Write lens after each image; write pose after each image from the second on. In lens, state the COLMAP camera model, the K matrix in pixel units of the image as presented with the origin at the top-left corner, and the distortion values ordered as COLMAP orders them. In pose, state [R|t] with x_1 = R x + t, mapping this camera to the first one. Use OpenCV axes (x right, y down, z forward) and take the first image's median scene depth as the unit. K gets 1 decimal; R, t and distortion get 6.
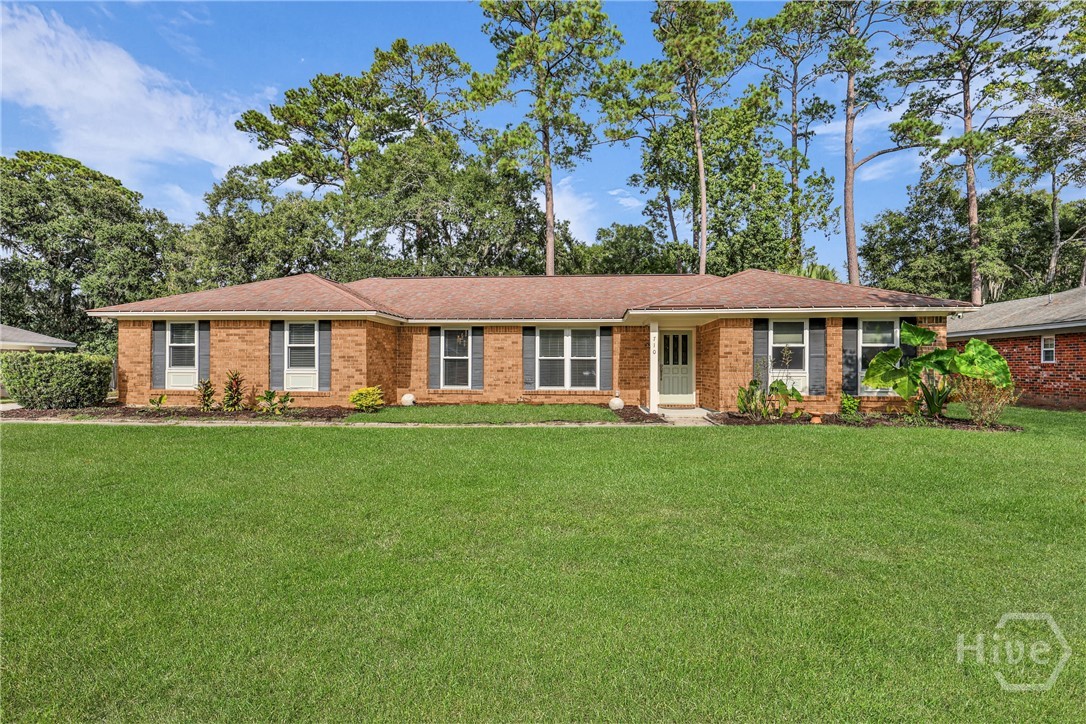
lens RADIAL K [[540.4, 0, 543.0], [0, 540.4, 362.0], [0, 0, 1]] dist [-0.001829, 0.000172]
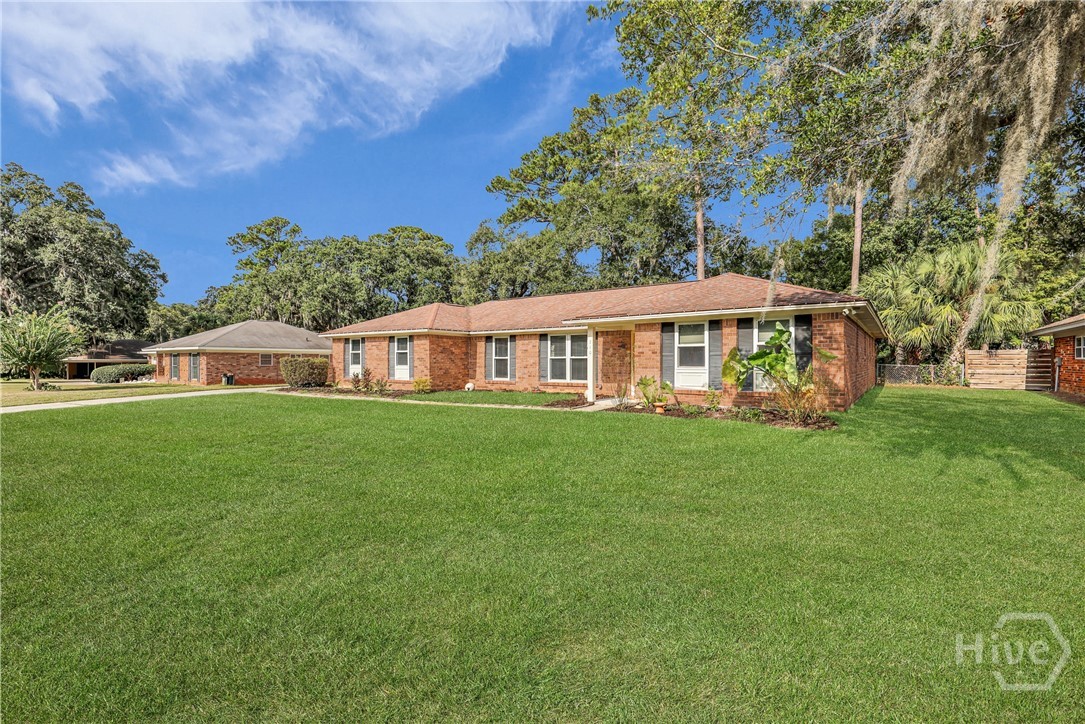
lens RADIAL K [[487.0, 0, 542.5], [0, 487.0, 362.0], [0, 0, 1]] dist [-0.000607, -0.000174]
pose [[0.860093, -0.004564, -0.510116, 0.631536], [0.008573, 0.999948, 0.005507, -0.003603], [0.510065, -0.009110, 0.860088, -0.029005]]
